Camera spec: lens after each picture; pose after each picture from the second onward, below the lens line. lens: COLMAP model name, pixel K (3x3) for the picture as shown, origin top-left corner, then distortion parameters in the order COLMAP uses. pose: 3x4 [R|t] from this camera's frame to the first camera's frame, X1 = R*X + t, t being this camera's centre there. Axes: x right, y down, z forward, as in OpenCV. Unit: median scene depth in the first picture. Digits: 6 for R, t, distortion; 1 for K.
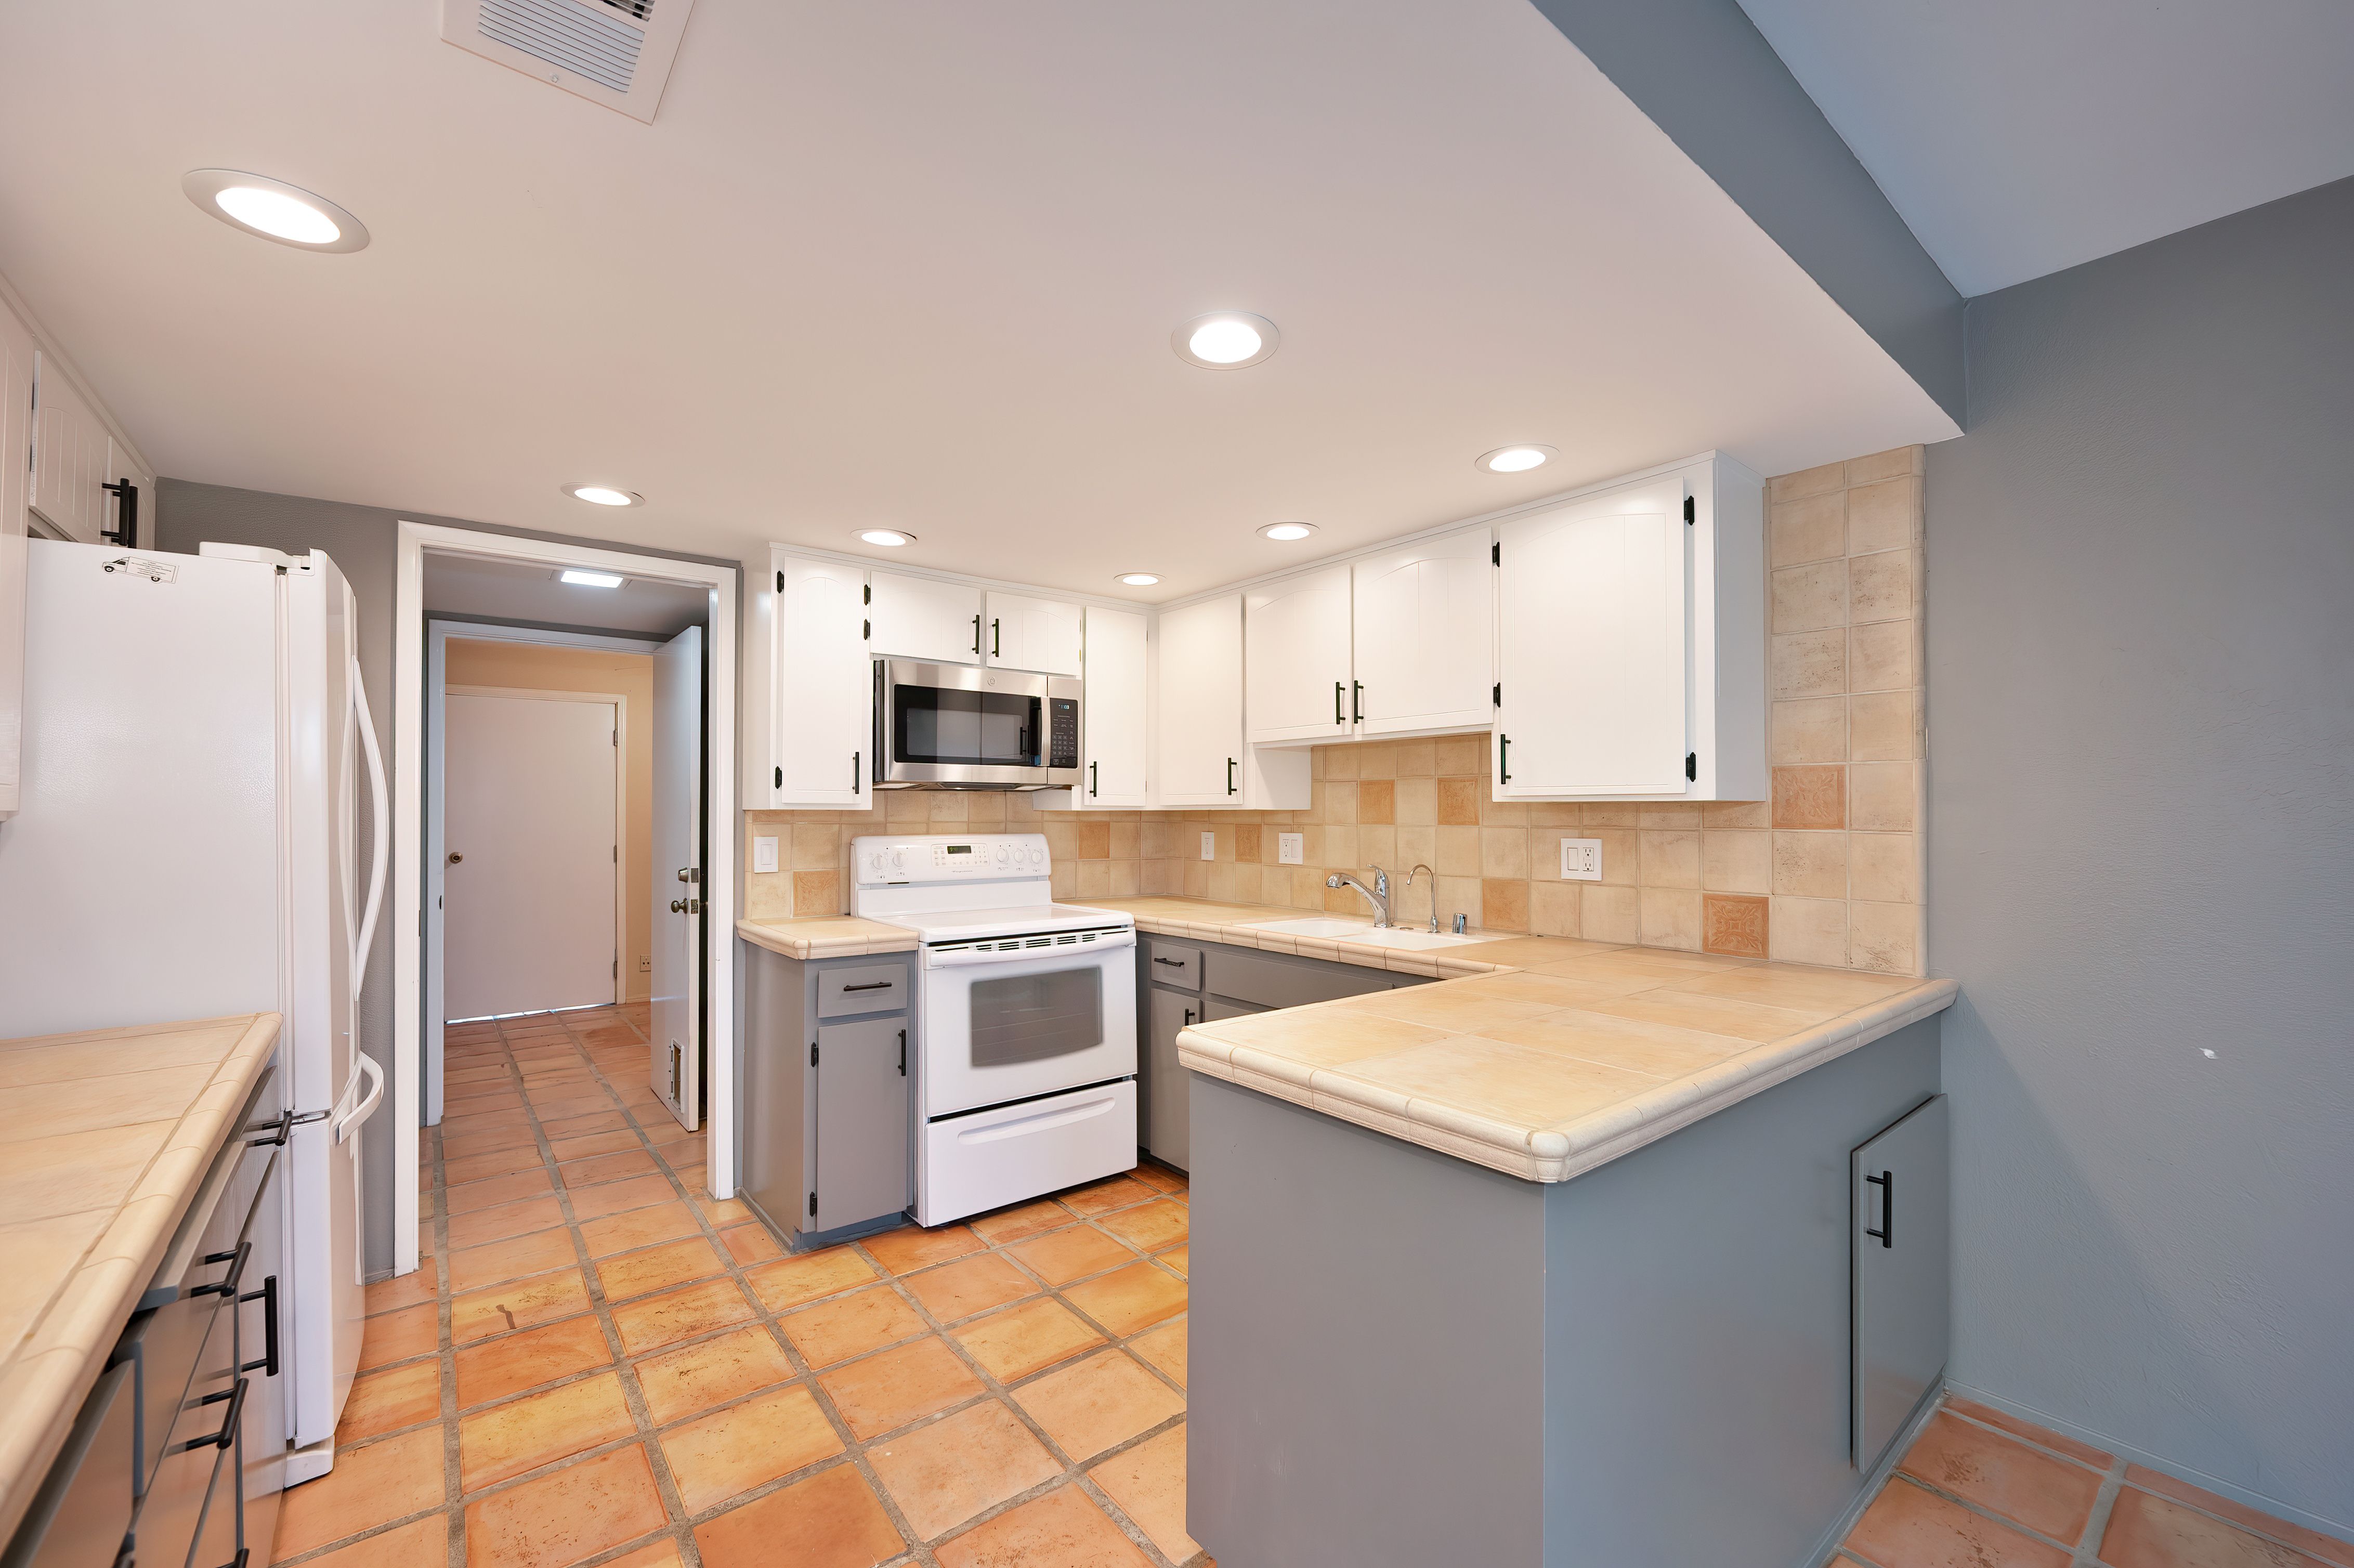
lens RADIAL K [[936.8, 0, 1187.2], [0, 936.8, 801.4], [0, 0, 1]] dist [0.005839, 0.000034]
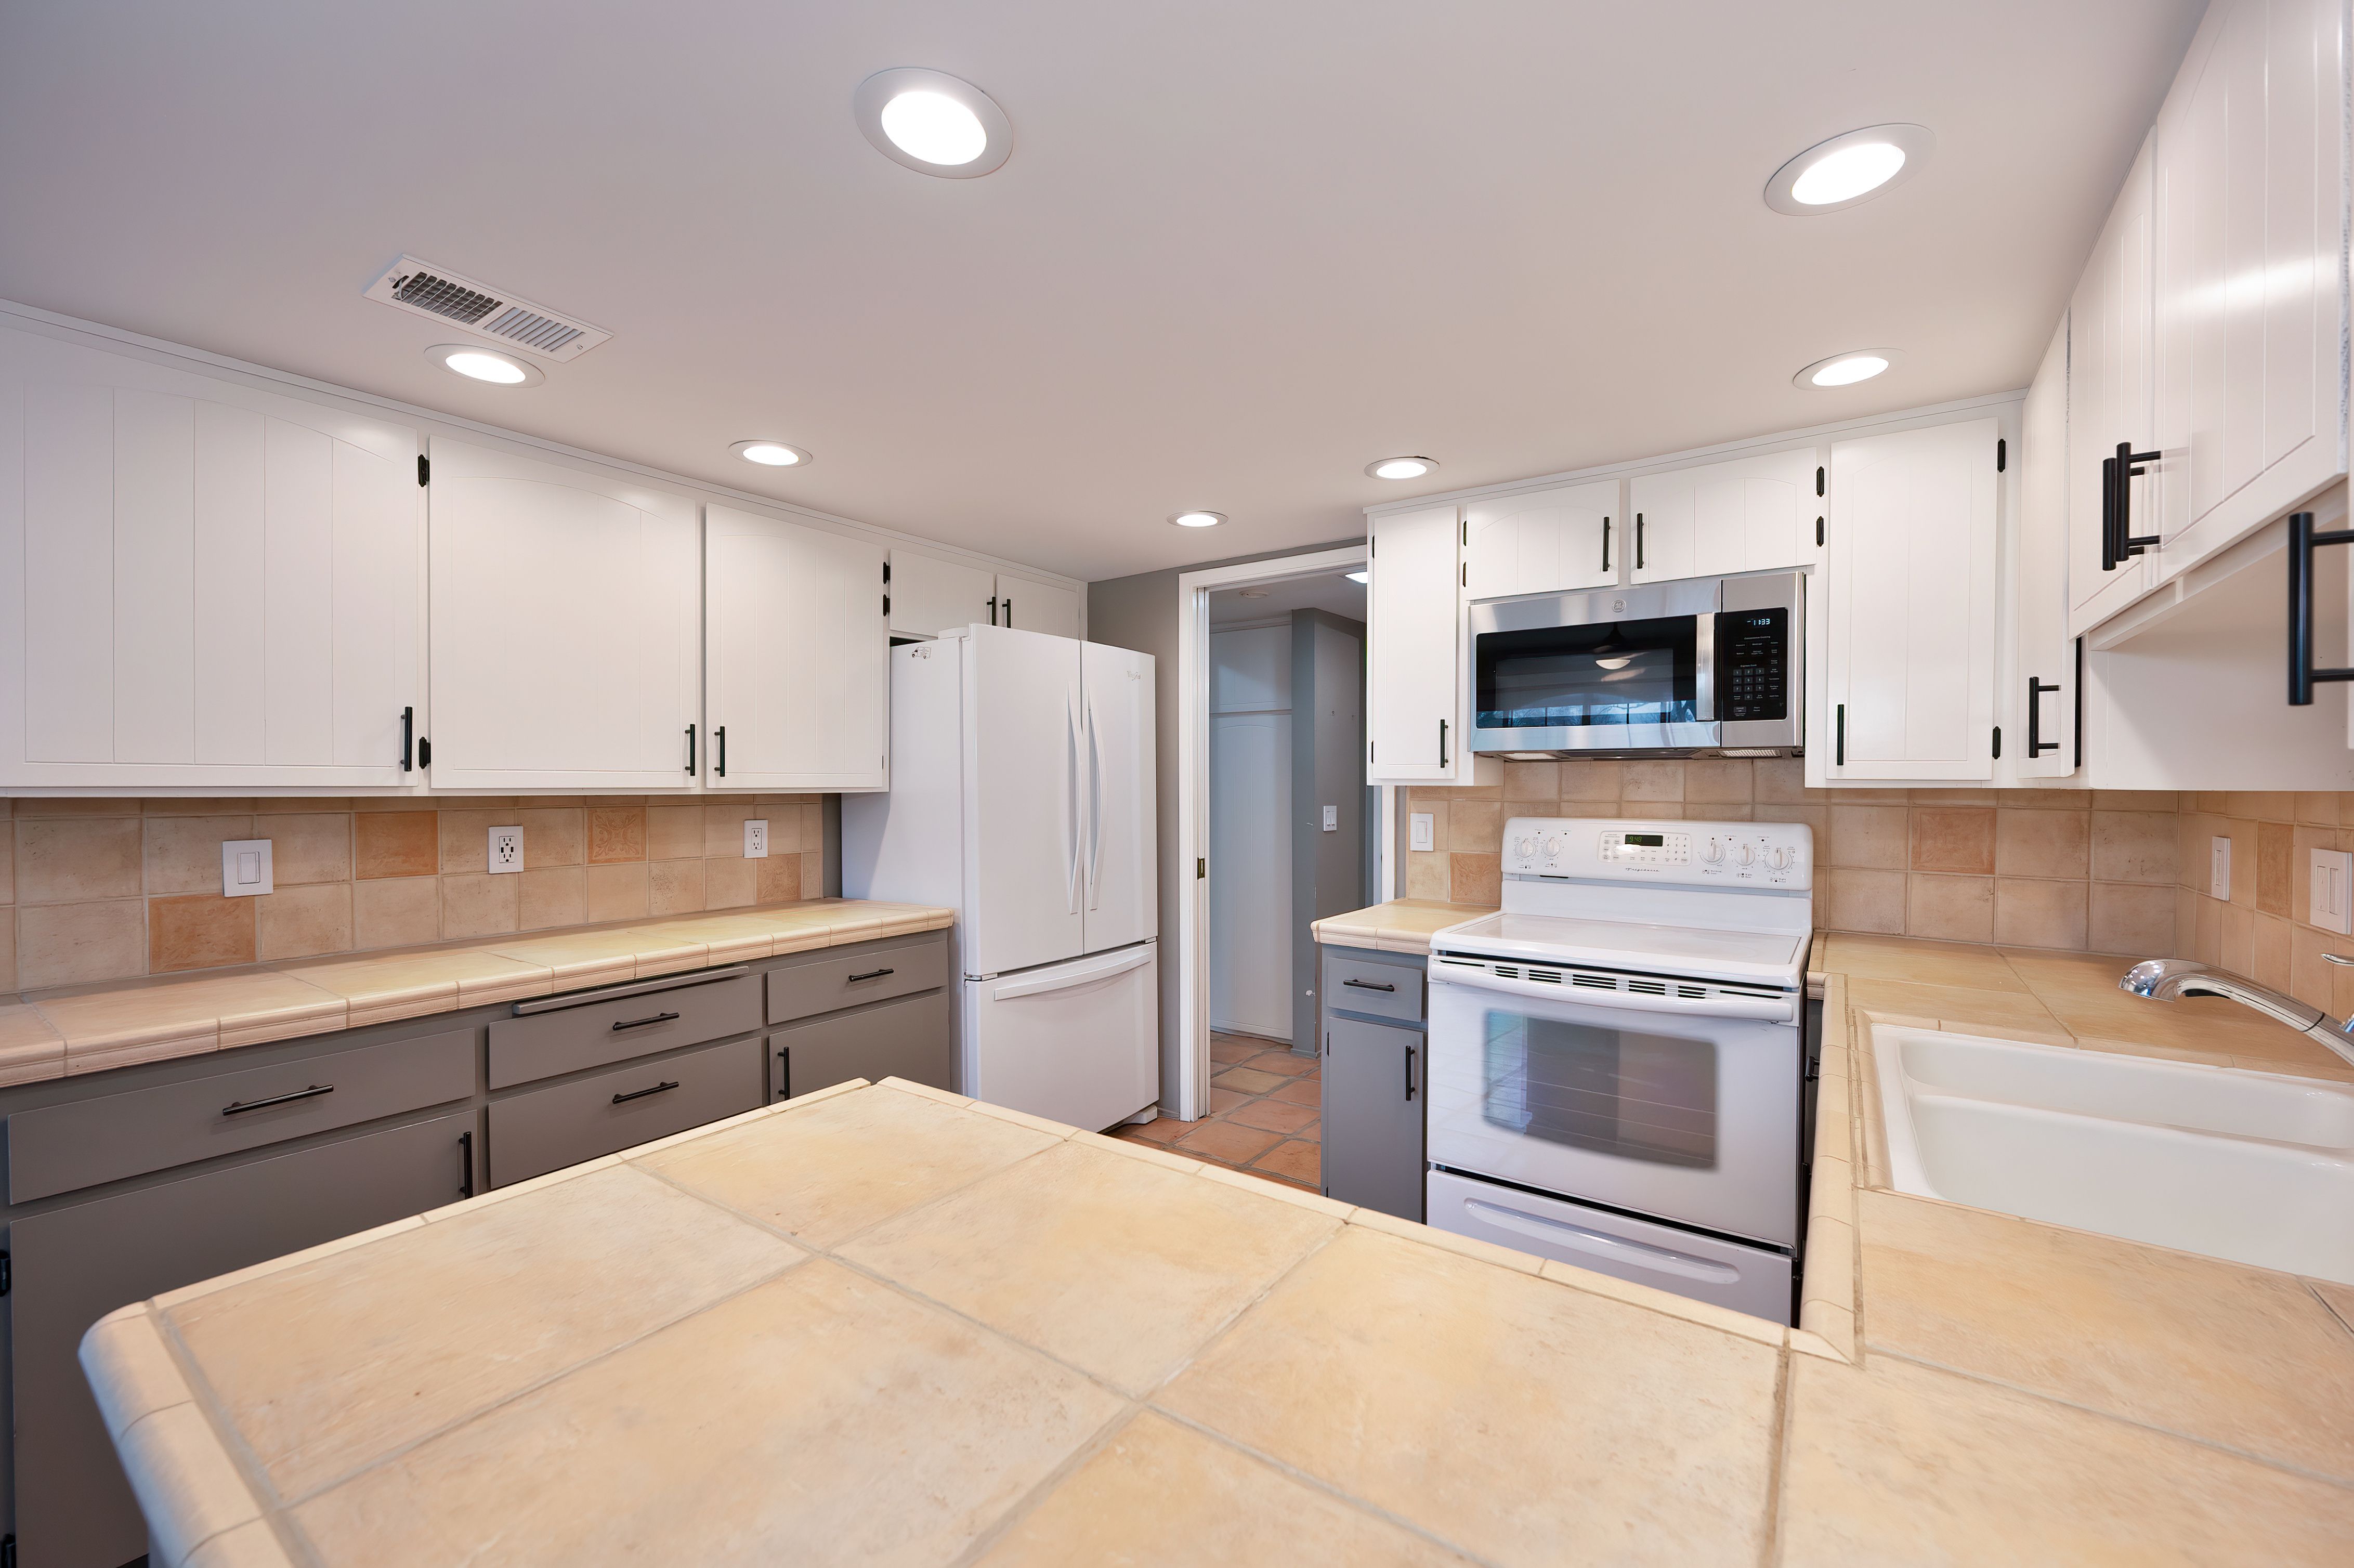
lens RADIAL K [[950.7, 0, 1203.3], [0, 950.7, 786.4], [0, 0, 1]] dist [-0.013050, -0.000207]
pose [[0.276613, 0.009067, -0.960939, 0.421230], [0.010226, 0.999871, 0.012378, -0.003571], [0.960927, -0.013250, 0.276485, 0.524461]]
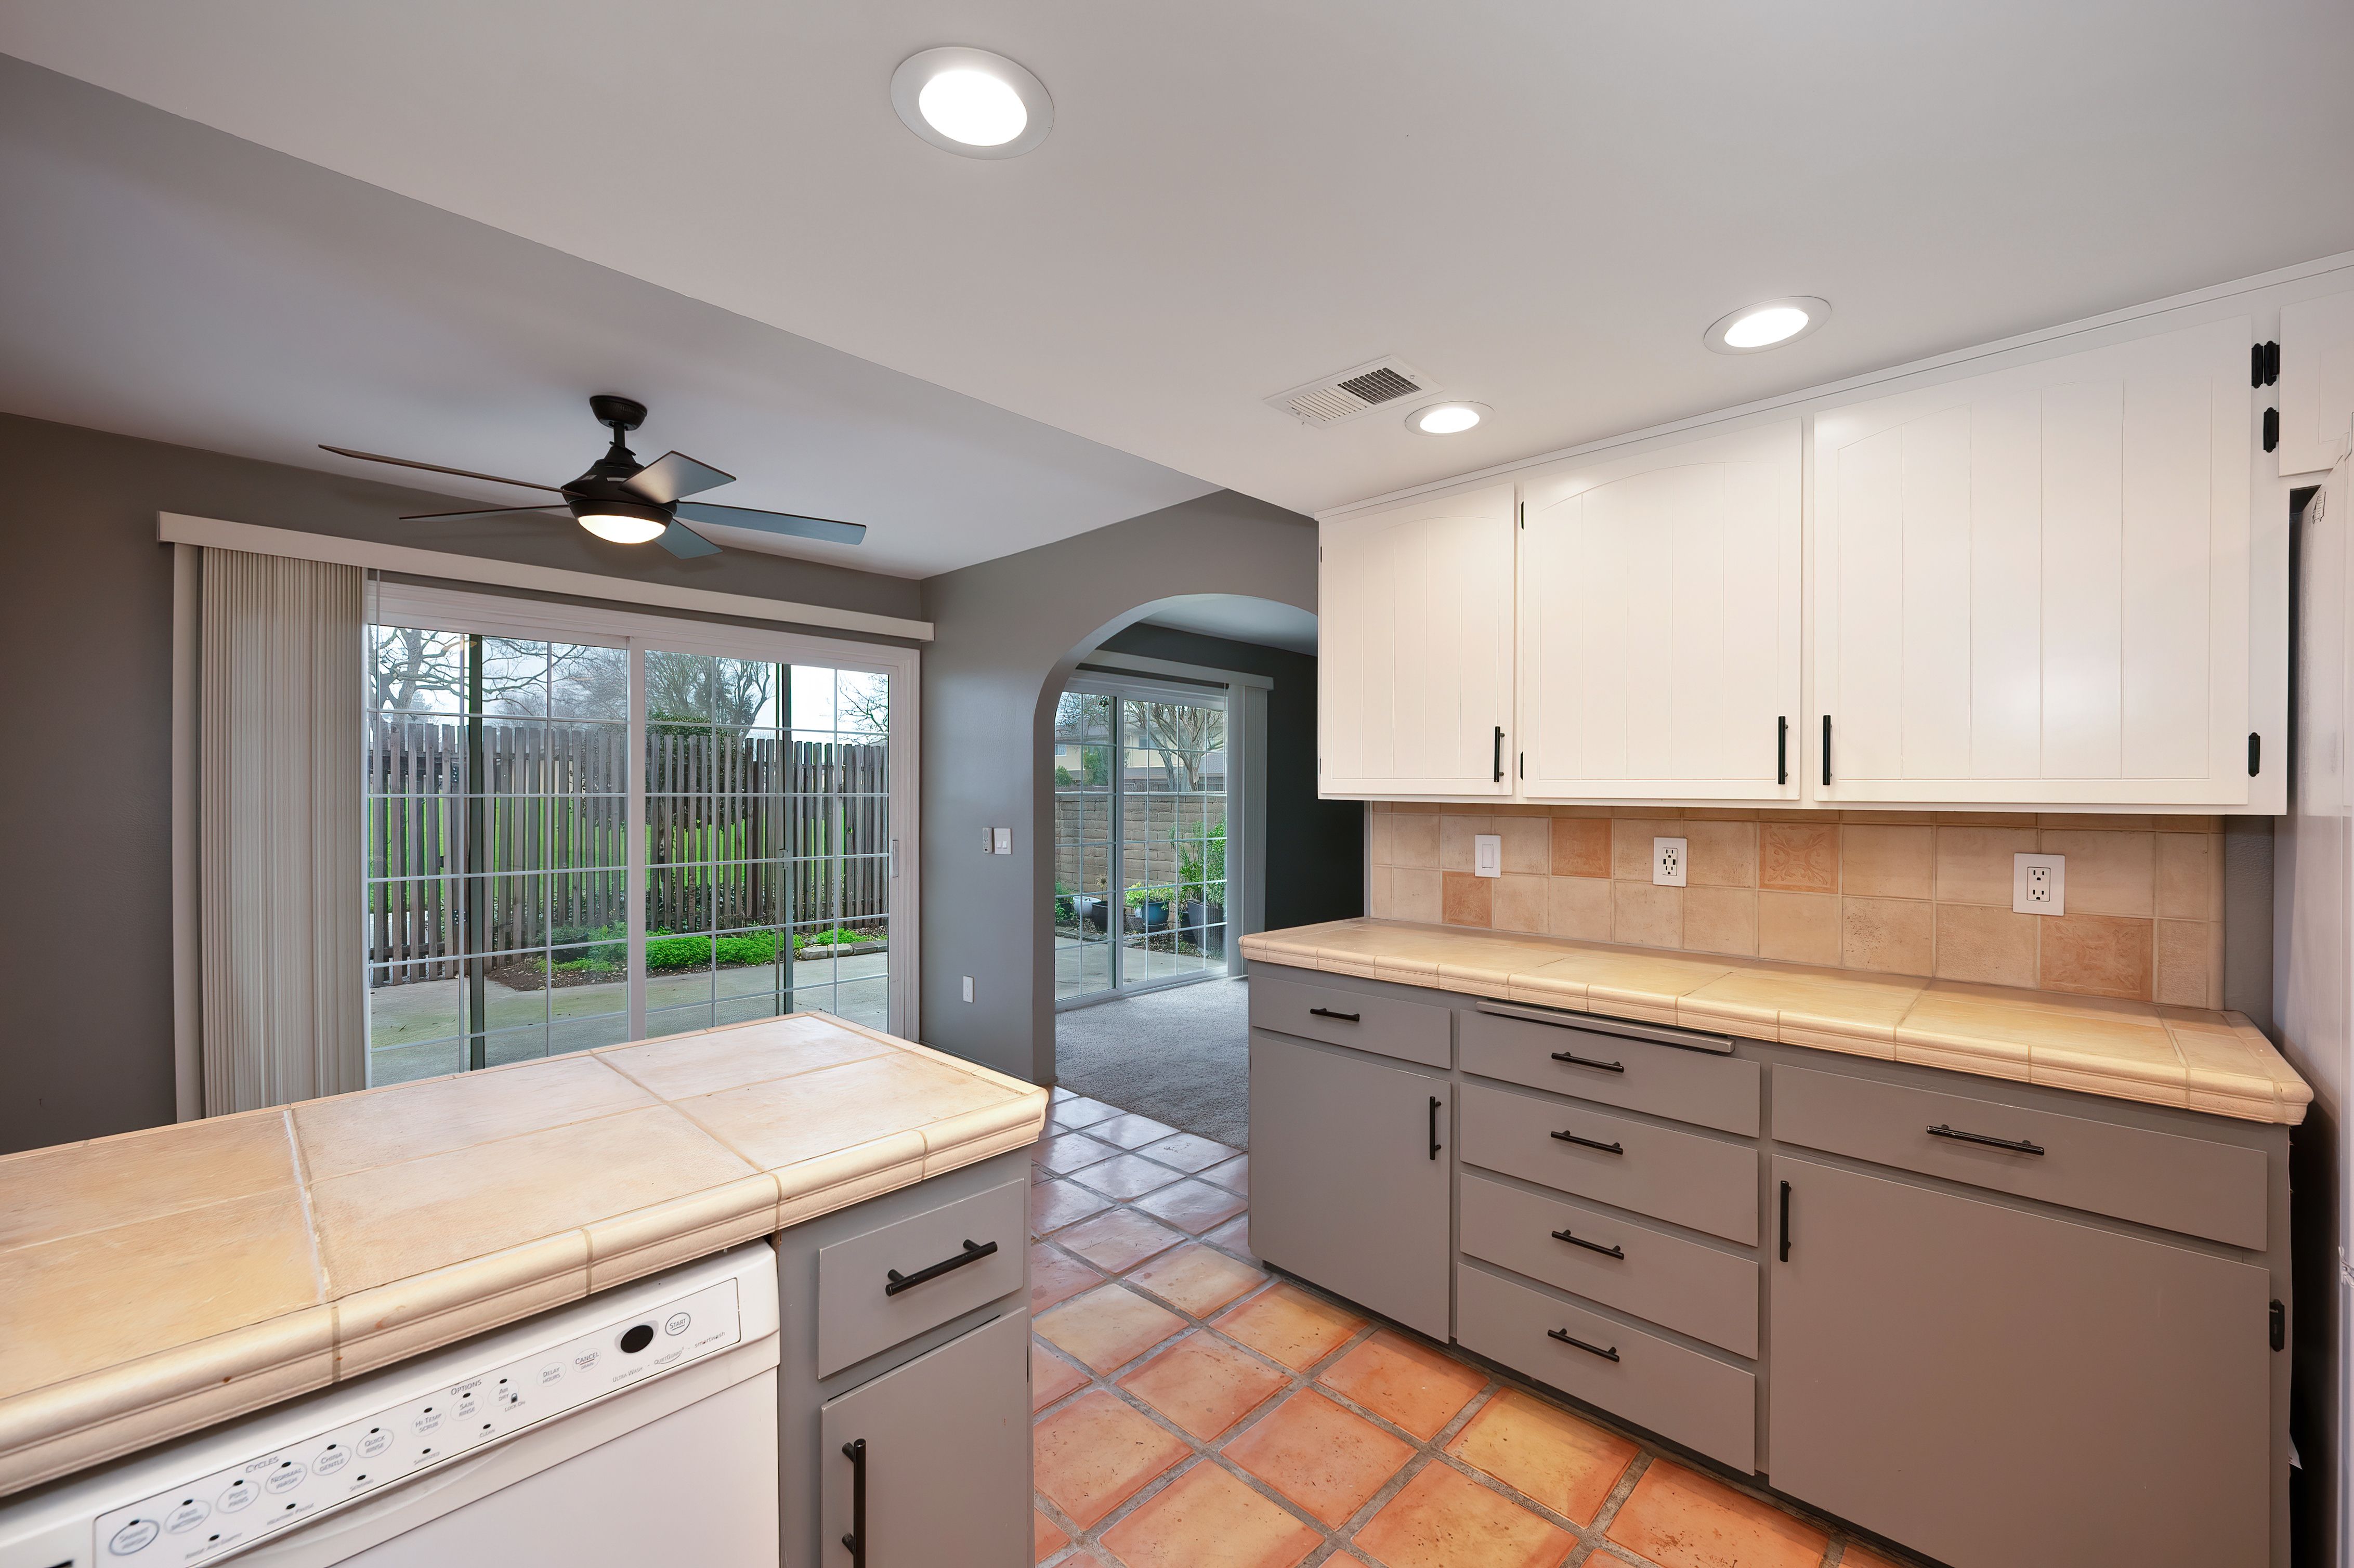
lens RADIAL K [[941.7, 0, 1177.0], [0, 941.7, 784.0], [0, 0, 1]] dist [-0.001743, -0.000492]
pose [[-0.995047, -0.001240, -0.099395, -0.017167], [0.000556, 0.999837, -0.018040, 0.003886], [0.099401, -0.018006, -0.994885, 0.889818]]
